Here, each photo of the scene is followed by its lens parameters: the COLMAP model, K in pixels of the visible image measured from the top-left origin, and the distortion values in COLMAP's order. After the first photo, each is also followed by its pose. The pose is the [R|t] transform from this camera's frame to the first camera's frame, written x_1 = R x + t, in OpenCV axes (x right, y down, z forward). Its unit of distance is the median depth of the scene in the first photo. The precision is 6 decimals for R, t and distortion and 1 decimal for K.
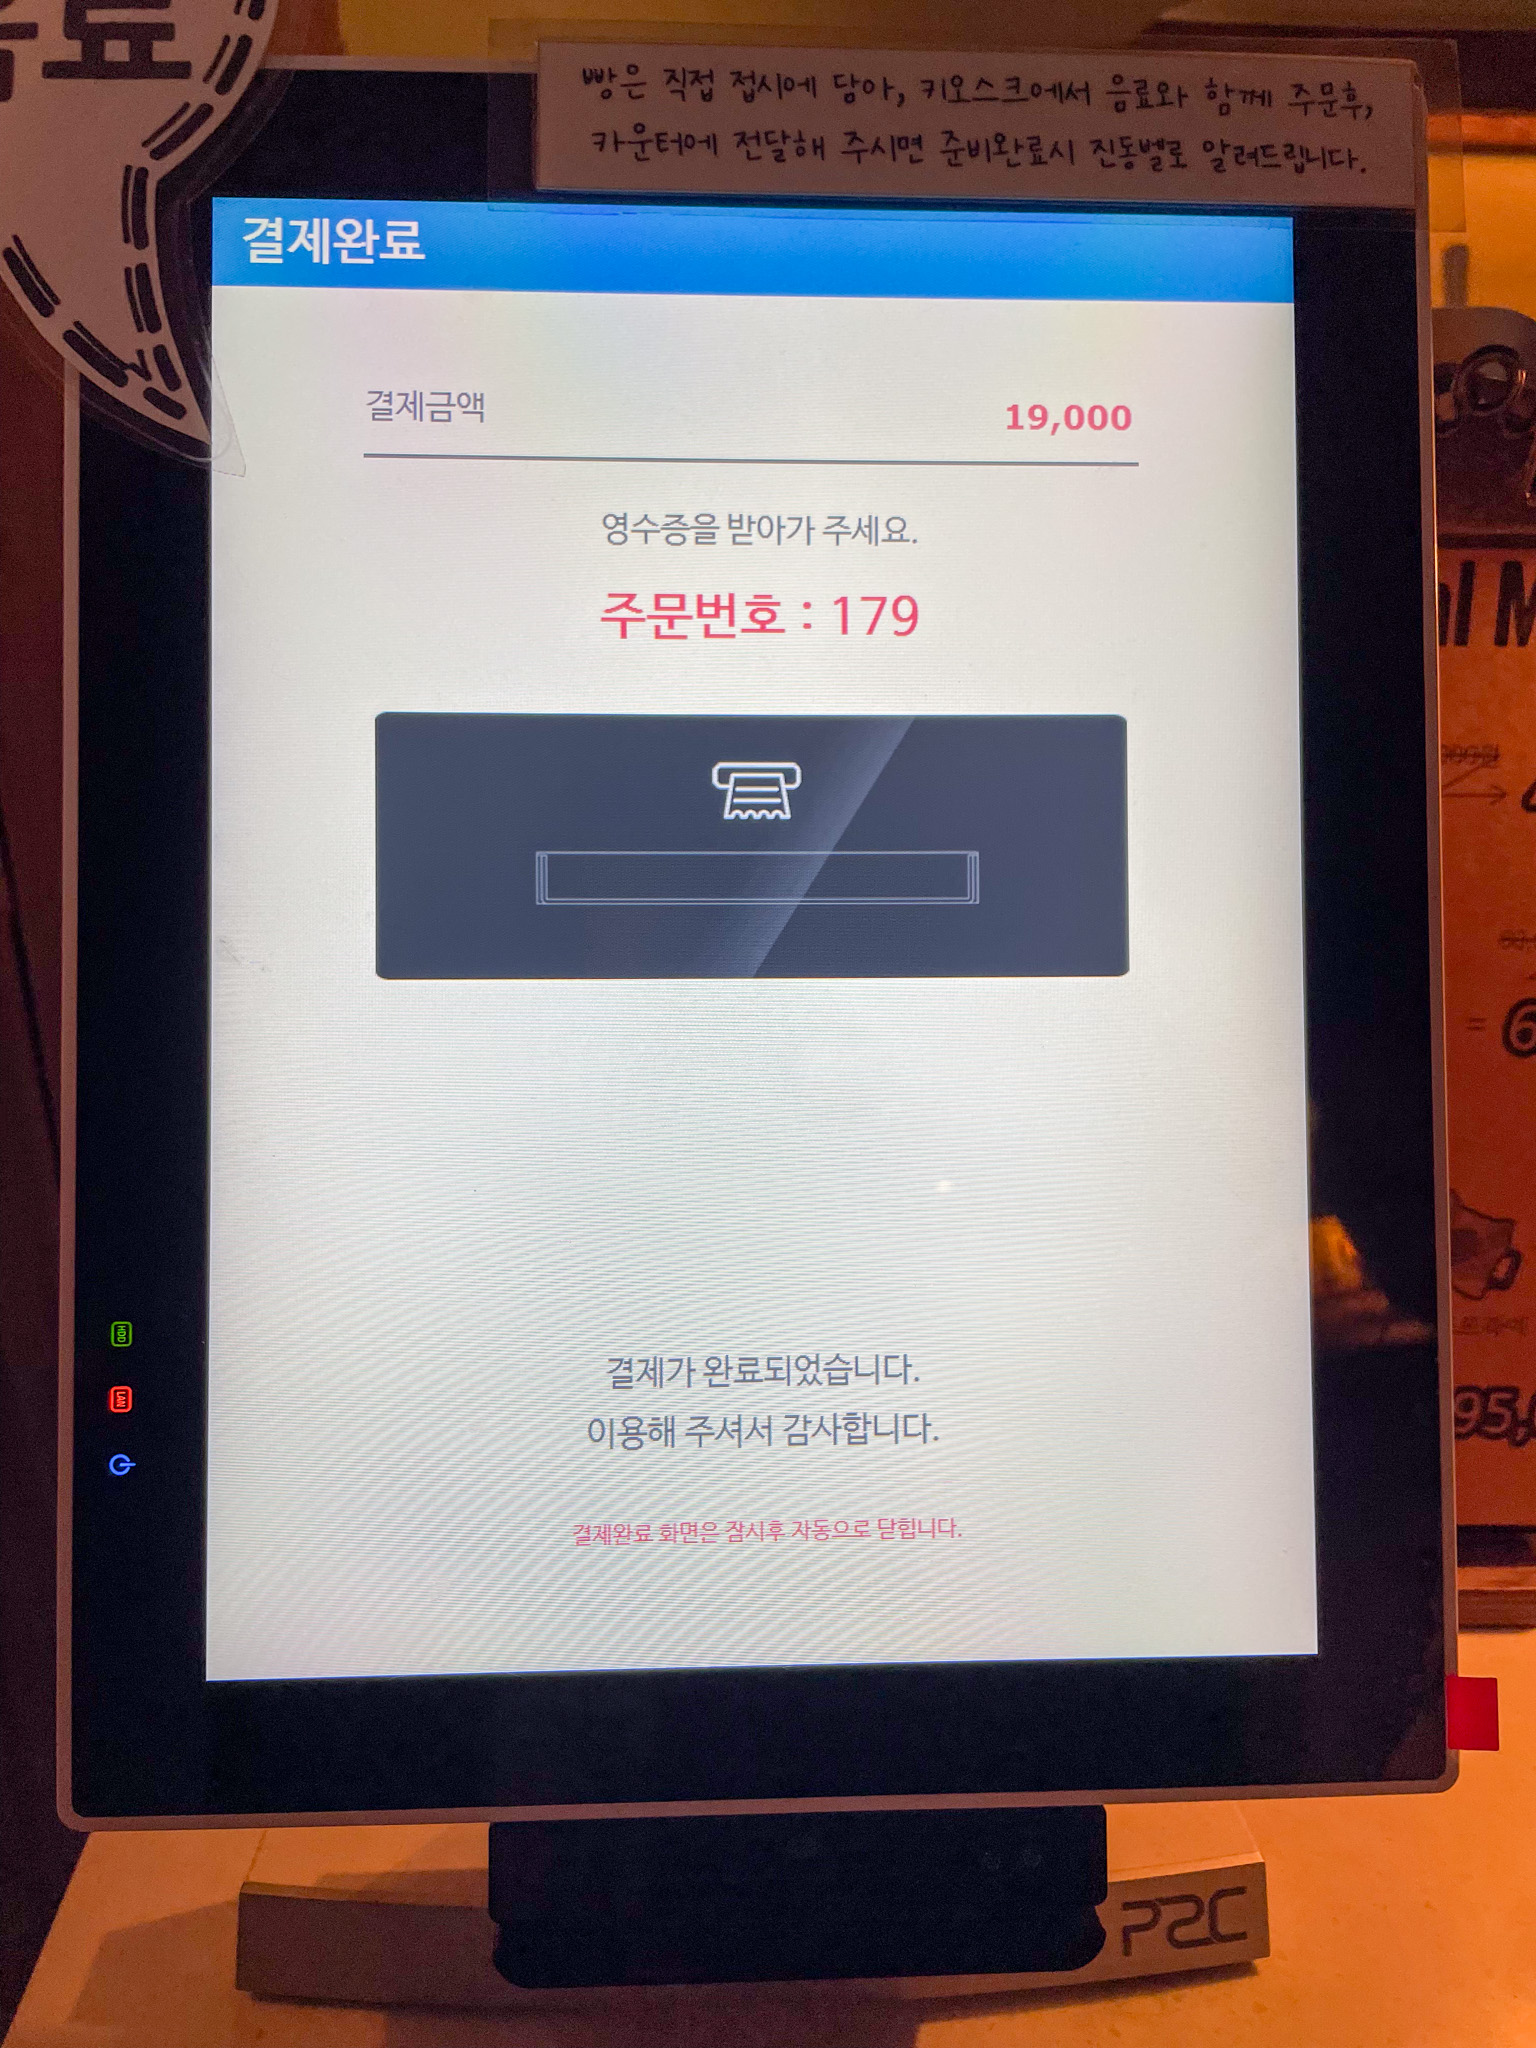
lens RADIAL K [[1554.5, 0, 770.5], [0, 1554.5, 999.3], [0, 0, 1]] dist [0.058775, -0.079117]
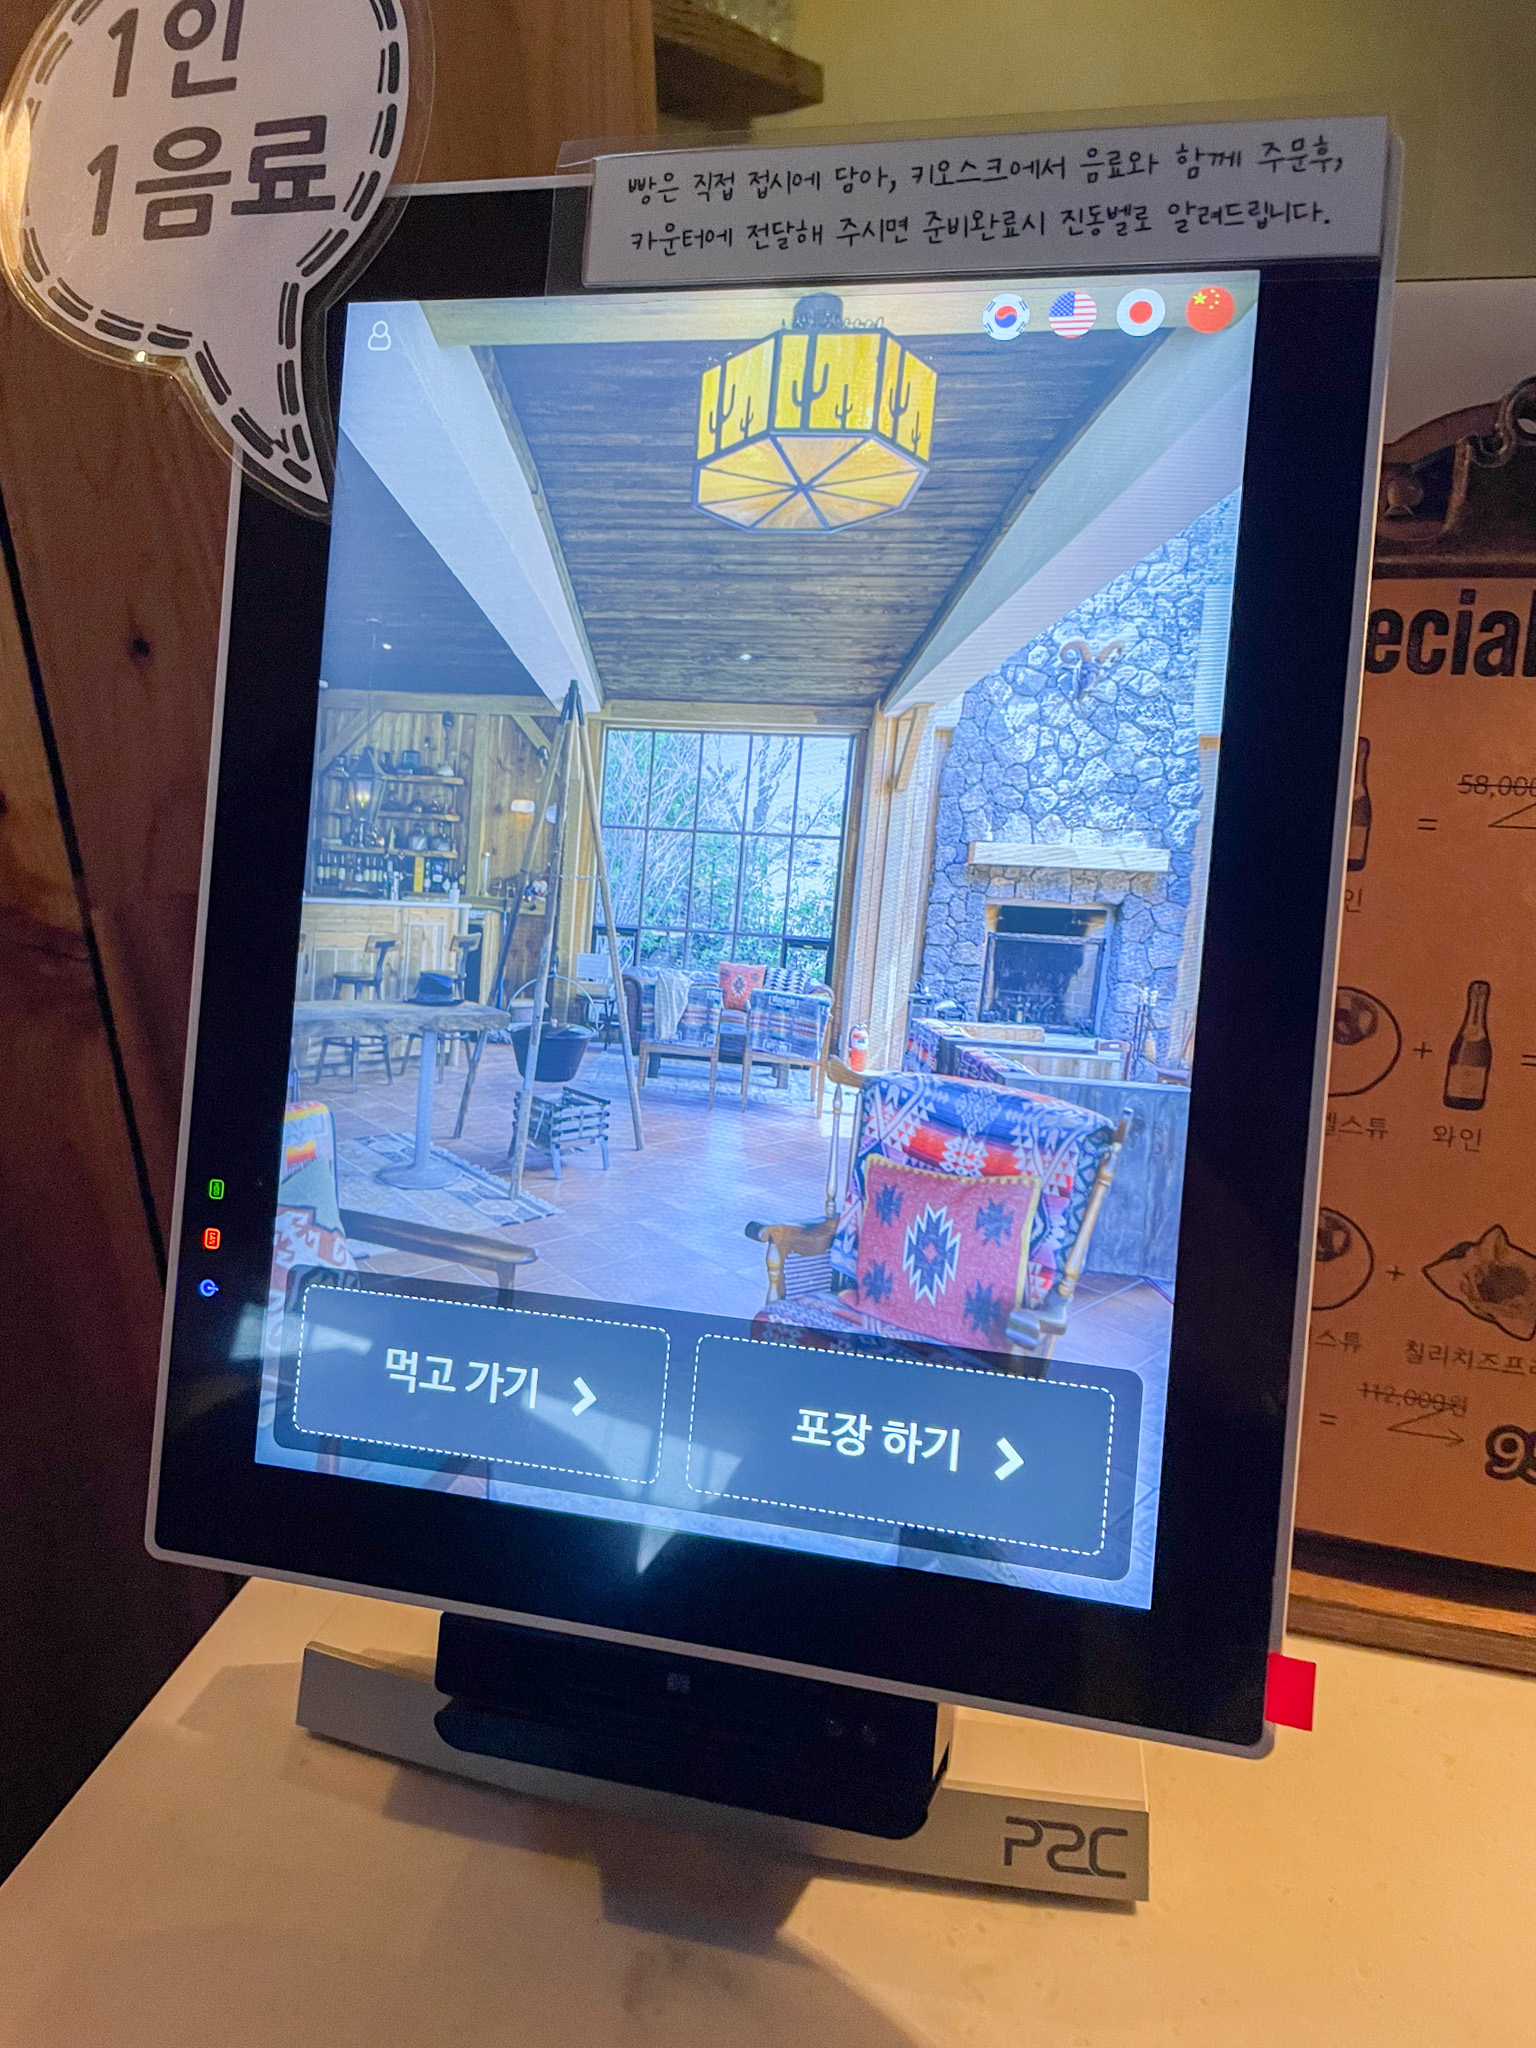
lens RADIAL K [[1542.0, 0, 768.0], [0, 1542.0, 1024.0], [0, 0, 1]] dist [0.065356, -0.077763]
pose [[0.955648, 0.082449, -0.282734, 0.365679], [-0.077752, 0.996585, 0.027815, 0.004060], [0.284062, -0.004598, 0.958795, -0.105971]]
